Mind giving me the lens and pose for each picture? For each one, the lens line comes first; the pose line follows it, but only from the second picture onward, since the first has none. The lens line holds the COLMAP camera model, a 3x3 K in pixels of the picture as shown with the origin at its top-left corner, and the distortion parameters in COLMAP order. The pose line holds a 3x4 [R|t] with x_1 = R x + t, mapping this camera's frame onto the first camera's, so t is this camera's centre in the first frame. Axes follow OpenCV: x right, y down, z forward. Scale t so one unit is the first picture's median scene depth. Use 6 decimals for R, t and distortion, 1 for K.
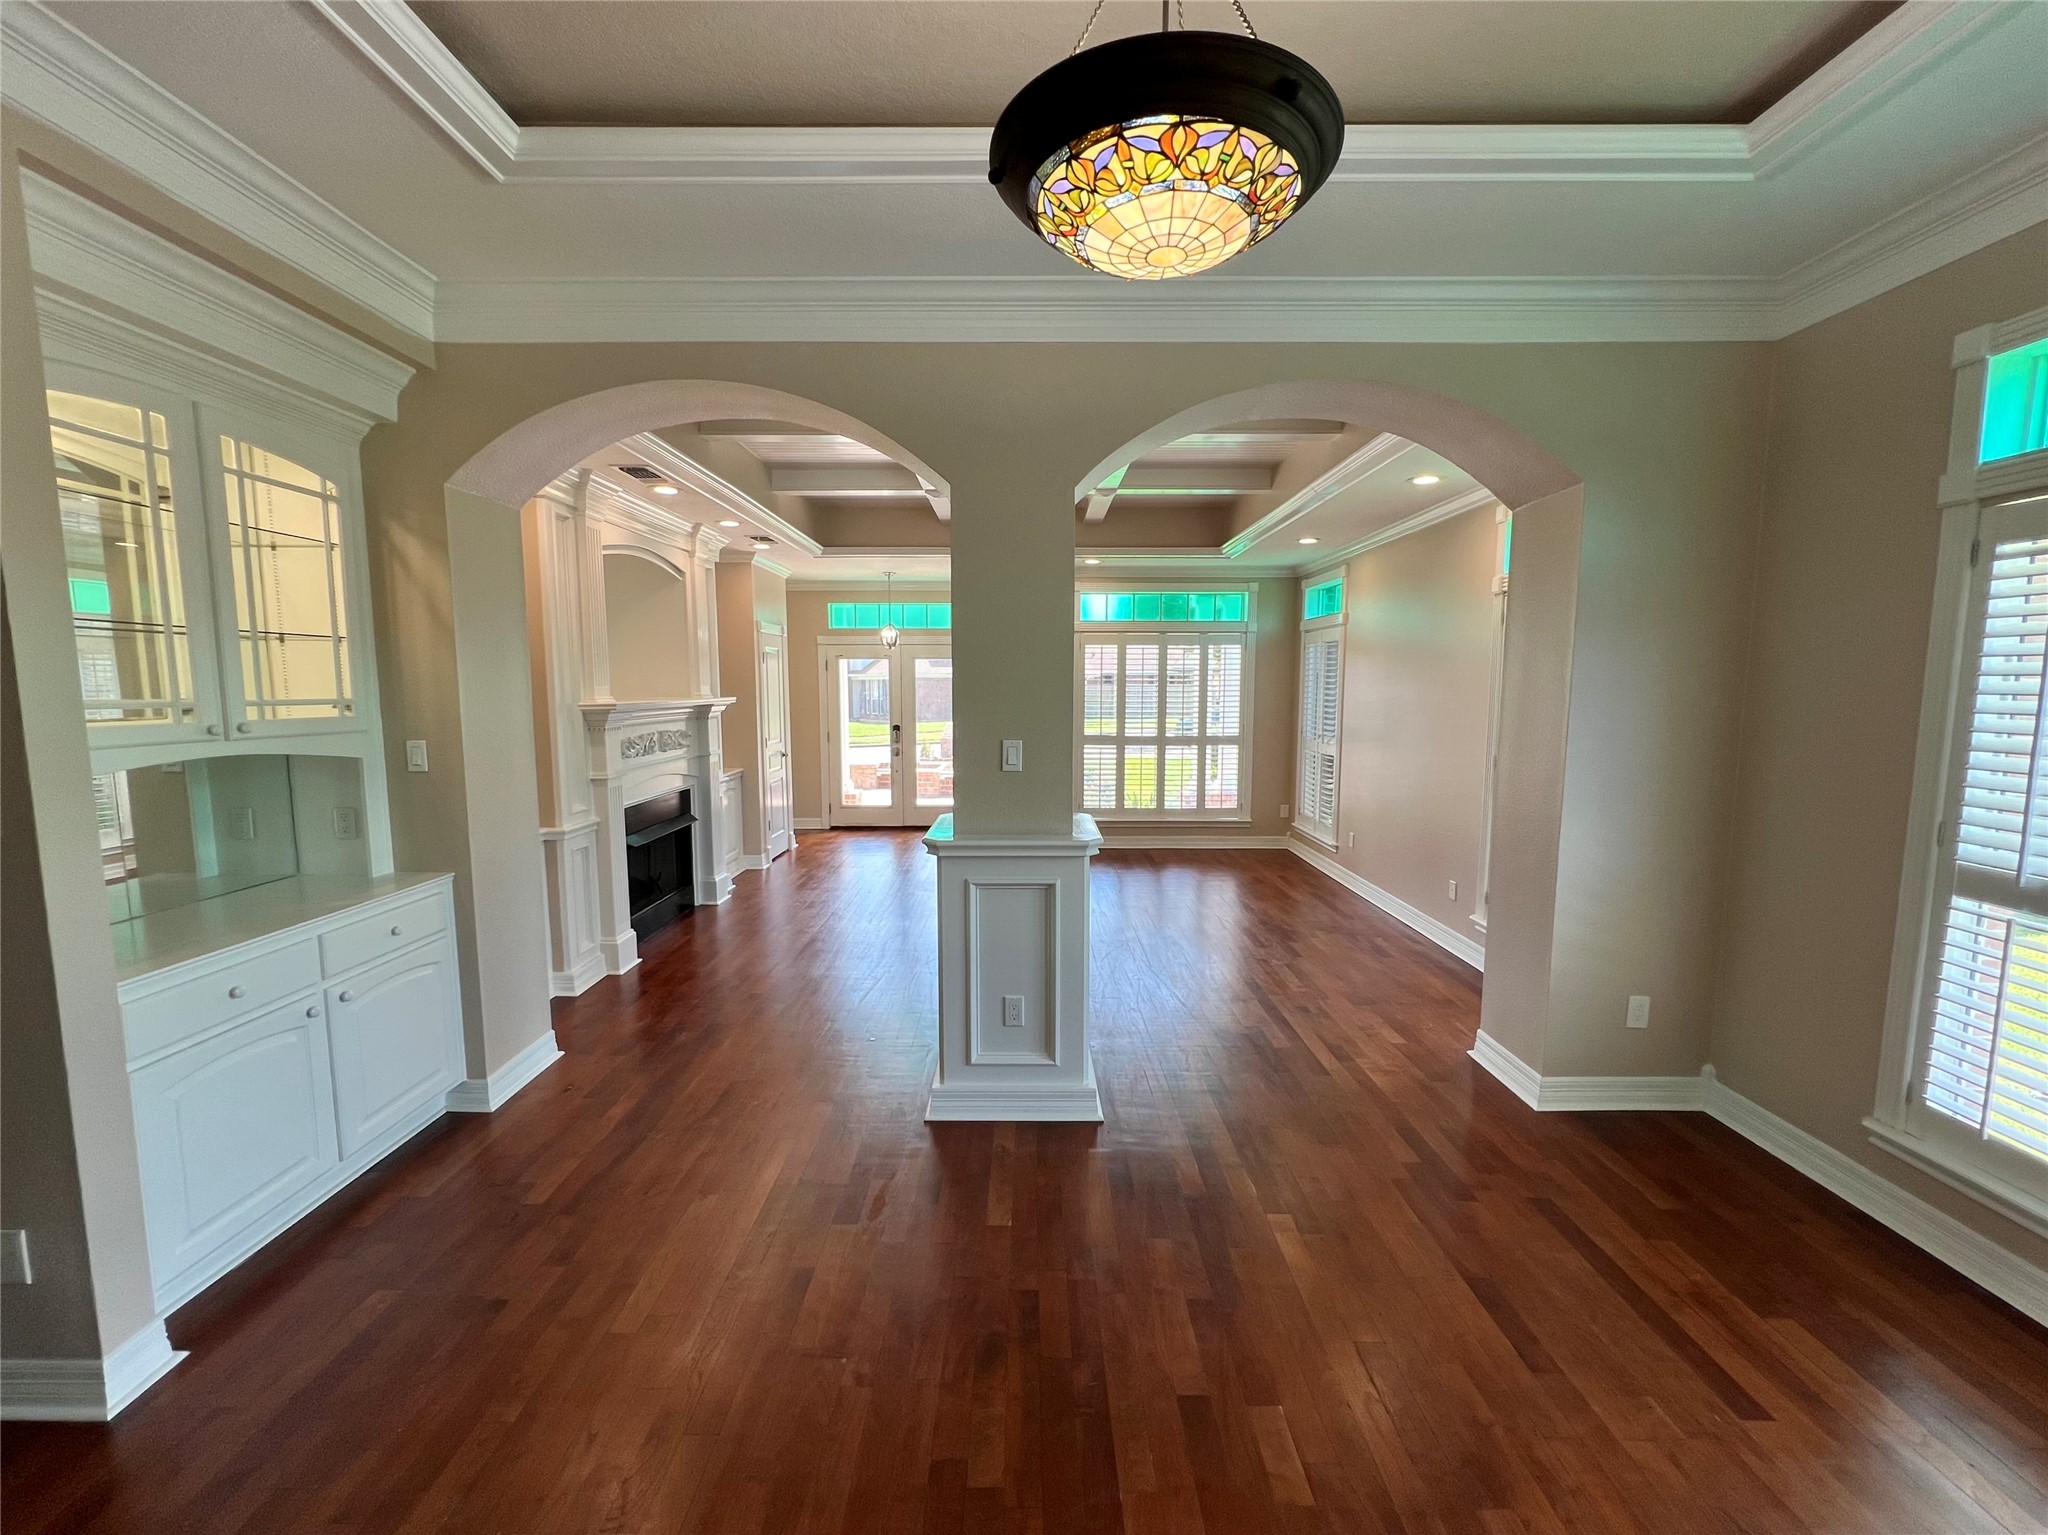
lens RADIAL K [[820.1, 0, 1022.2], [0, 820.1, 773.6], [0, 0, 1]] dist [-0.001053, -0.000175]
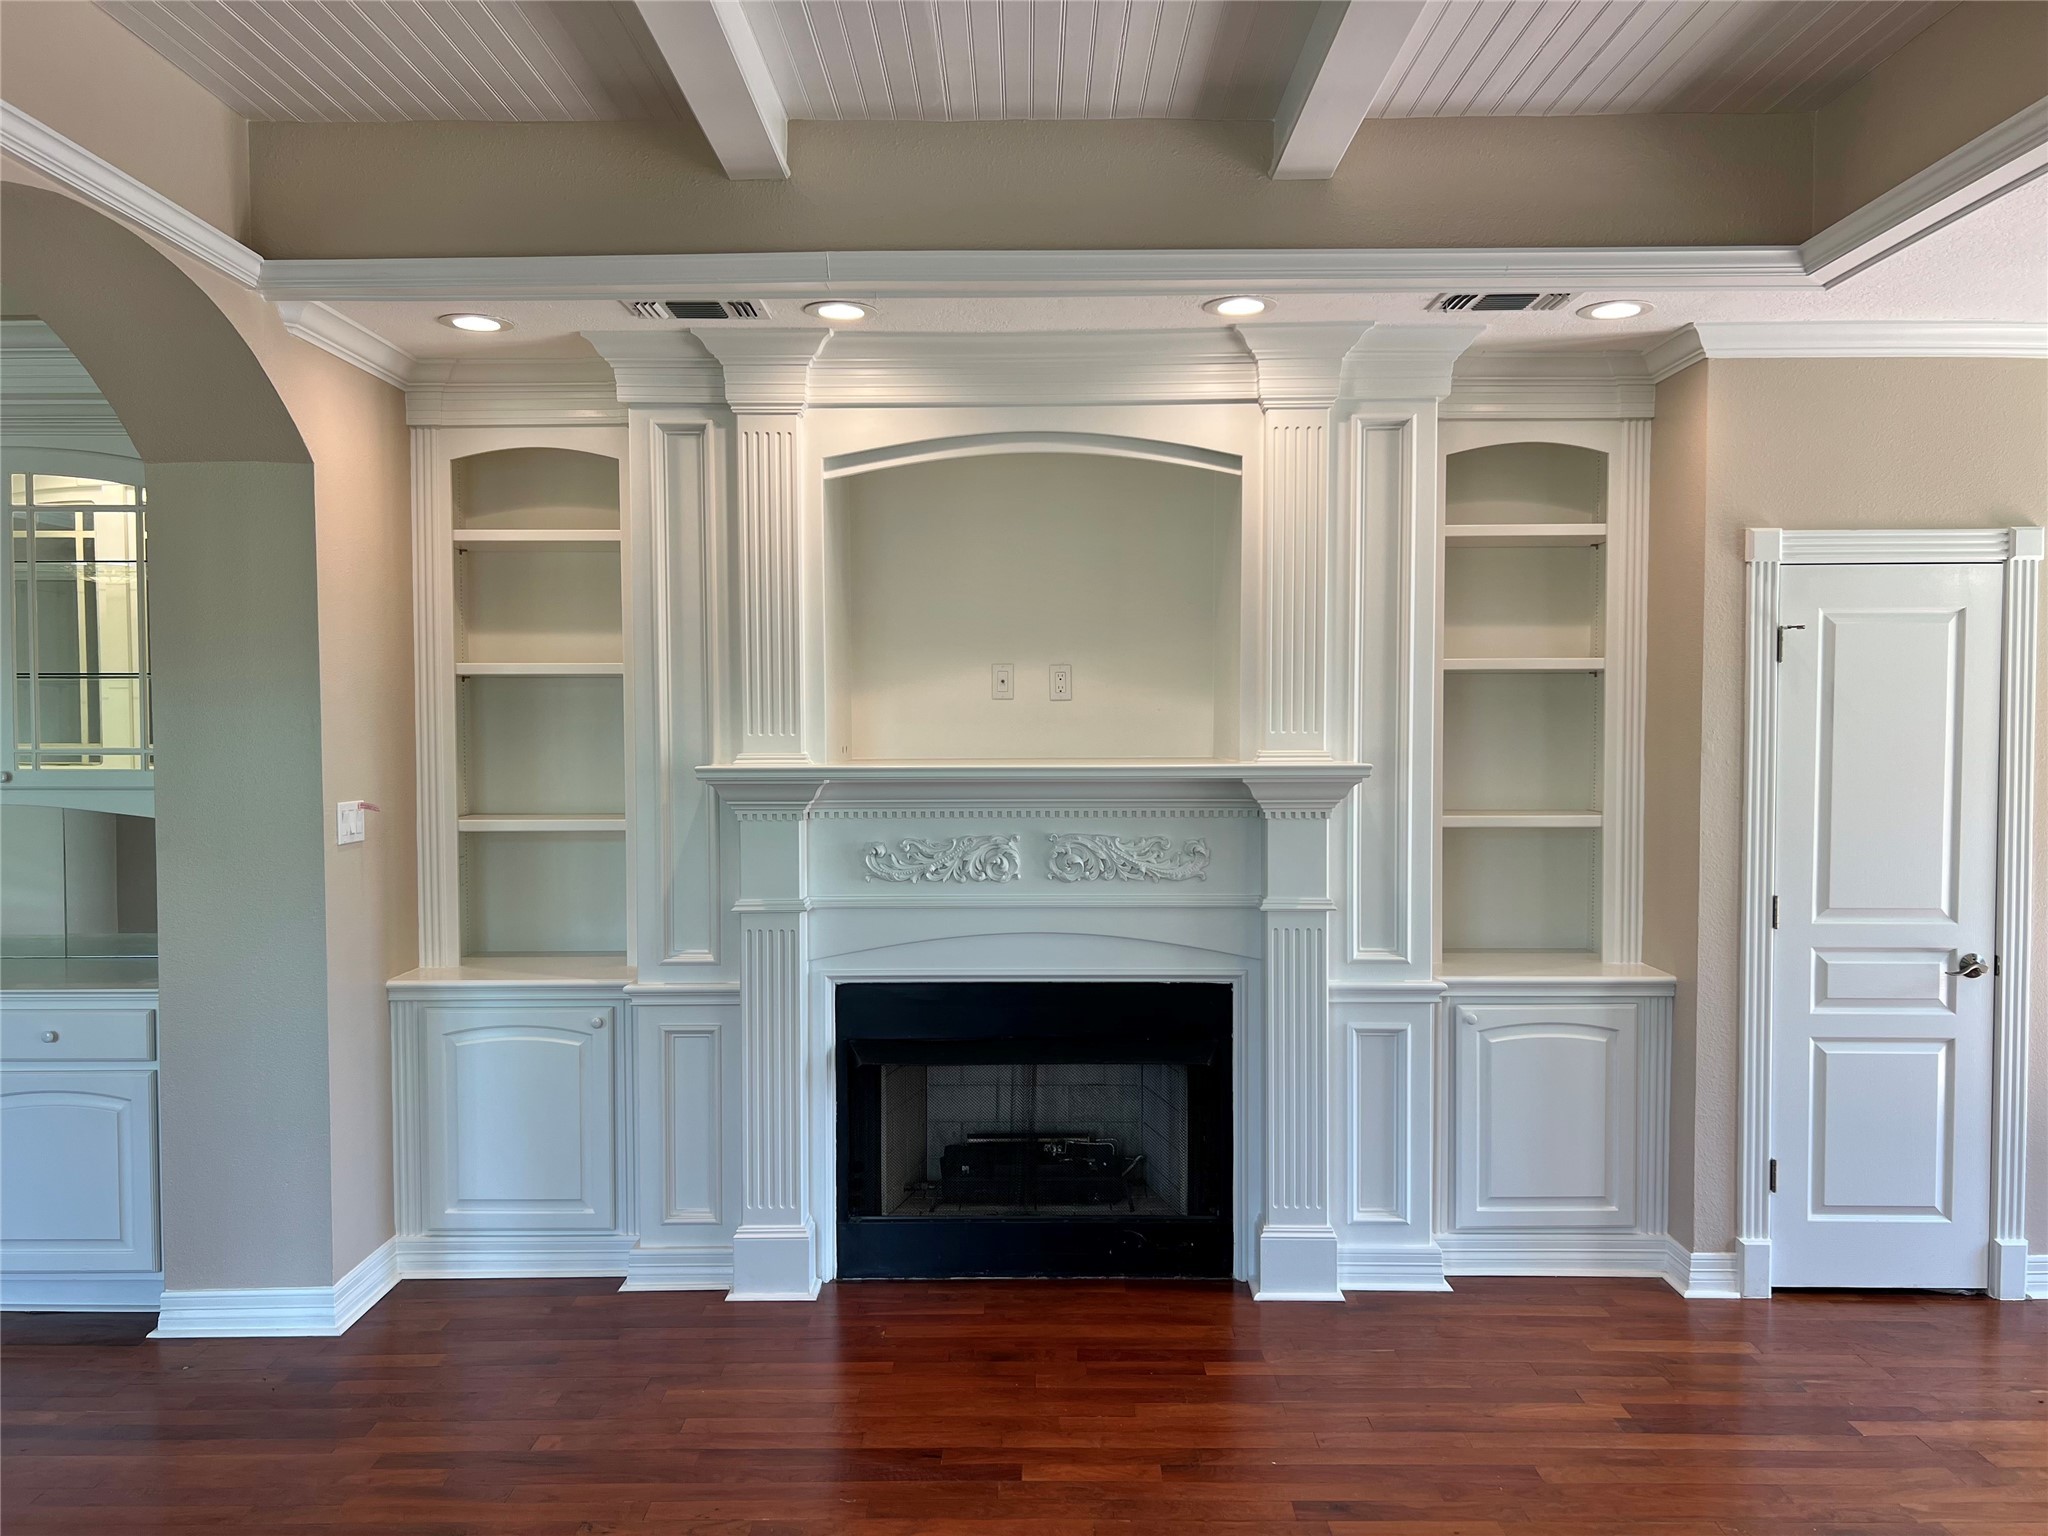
lens RADIAL K [[1541.1, 0, 1022.4], [0, 1541.1, 775.9], [0, 0, 1]] dist [0.039155, -0.022711]
pose [[-0.000441, 0.035983, -0.999352, 0.258827], [-0.105873, 0.993734, 0.035828, -0.073206], [0.994380, 0.105820, 0.003372, 0.642347]]
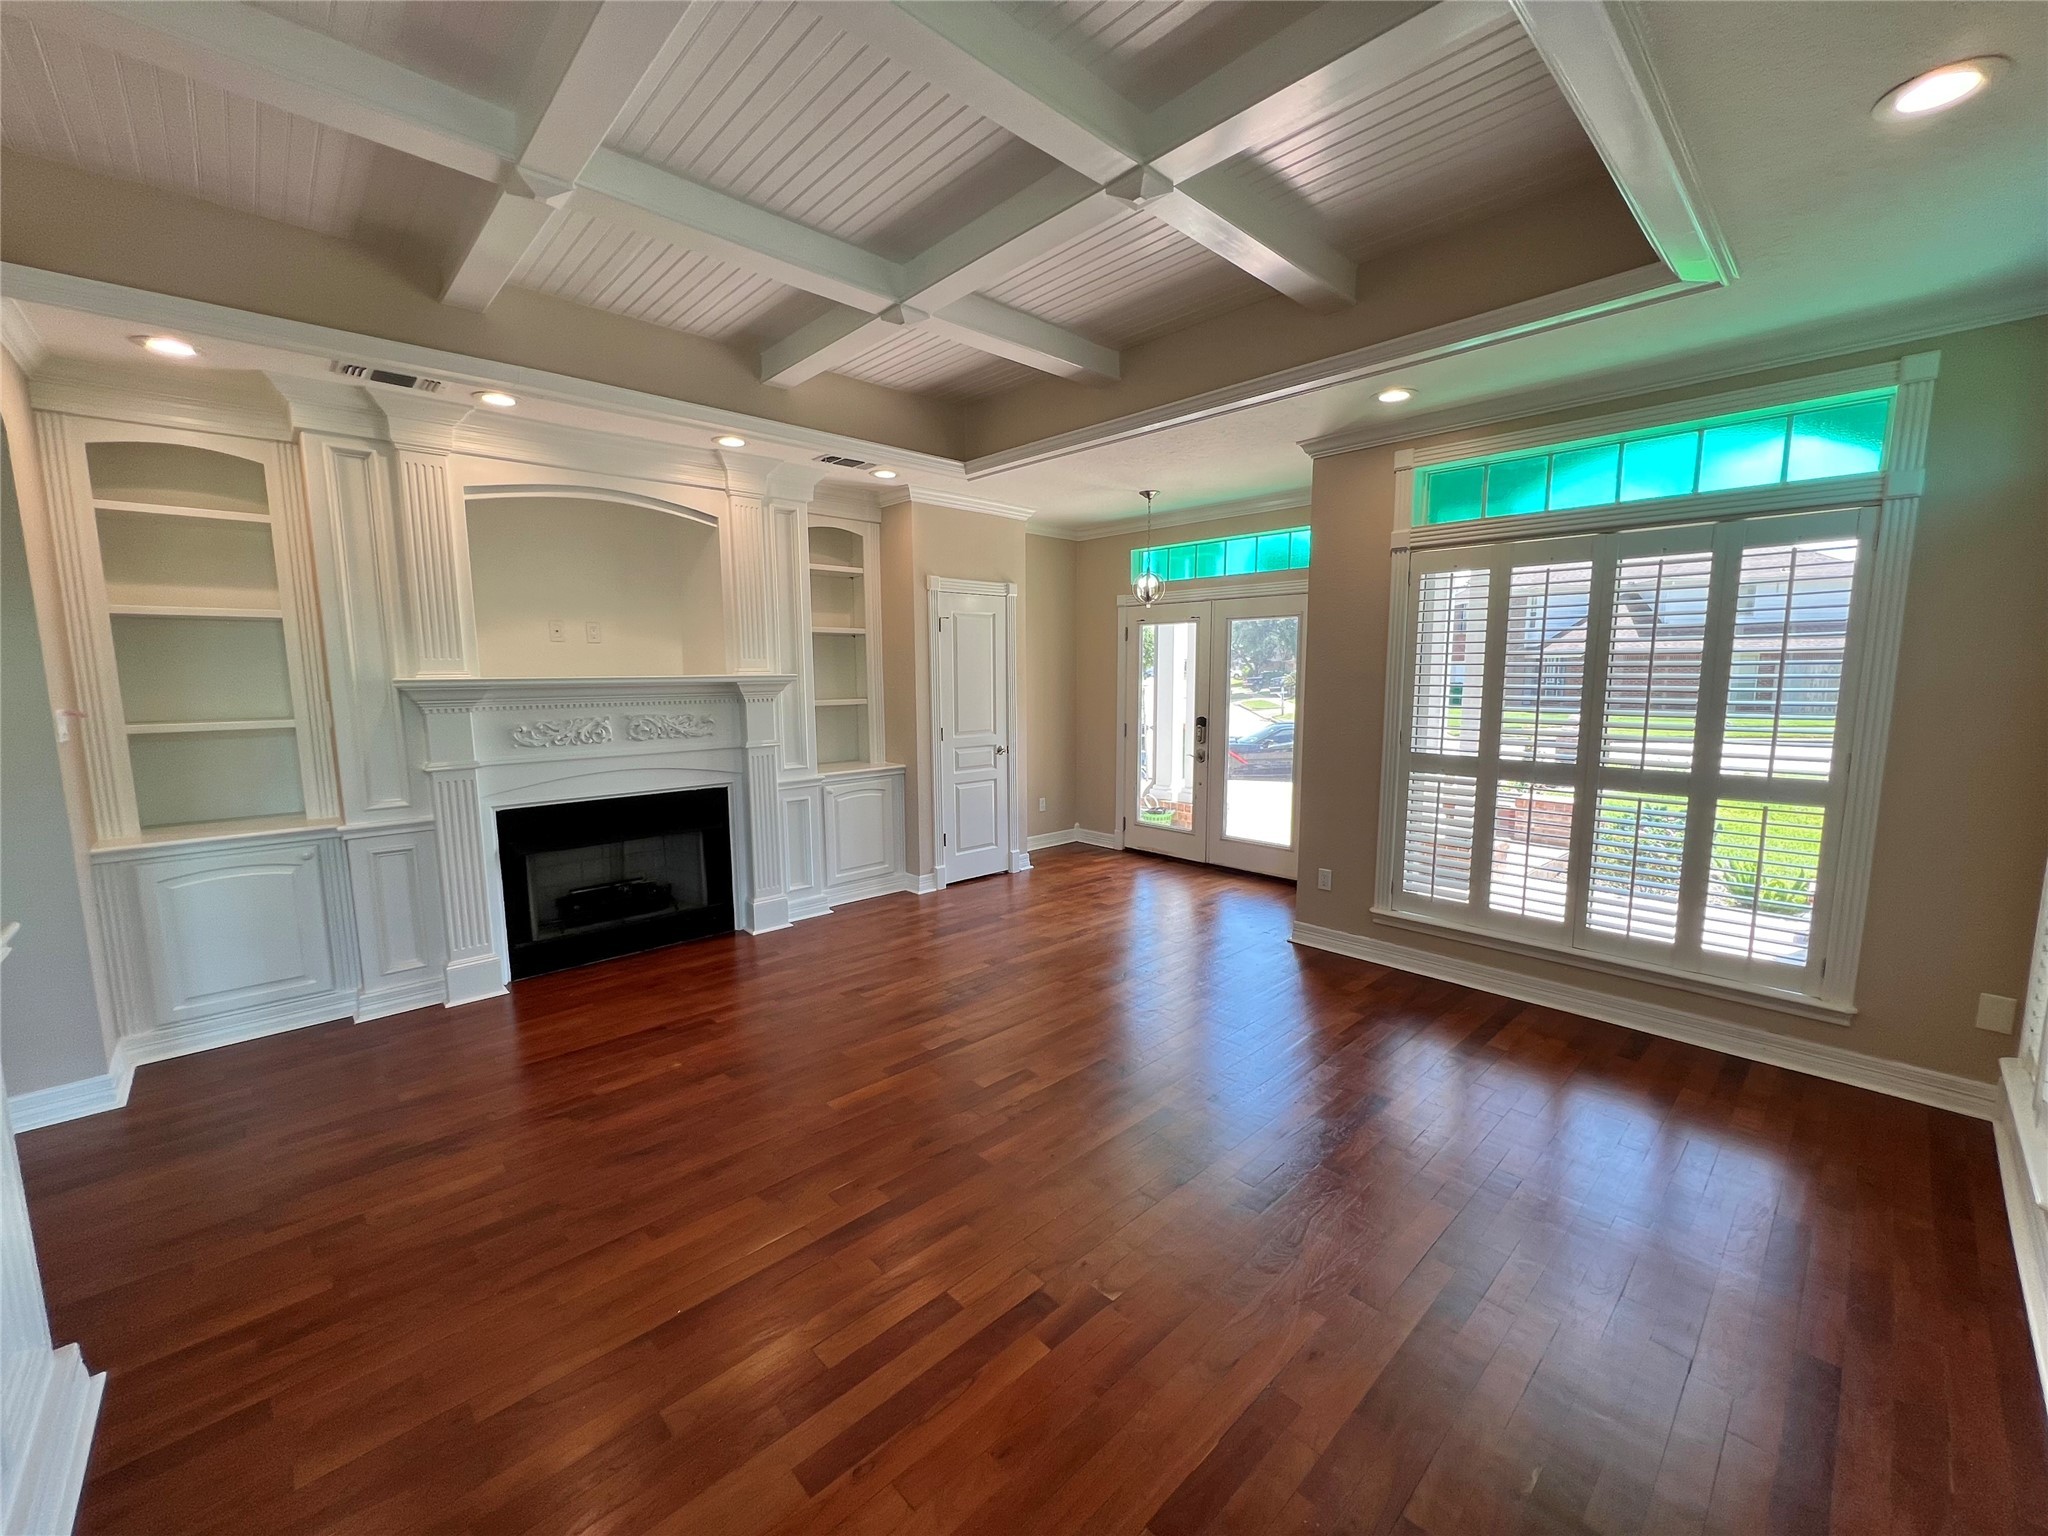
lens RADIAL K [[820.1, 0, 1025.5], [0, 820.1, 770.9], [0, 0, 1]] dist [-0.001053, -0.000175]
pose [[0.690624, 0.086294, -0.718047, 0.278102], [-0.073211, 0.996097, 0.049294, -0.043120], [0.719498, 0.018525, 0.694247, 0.471190]]
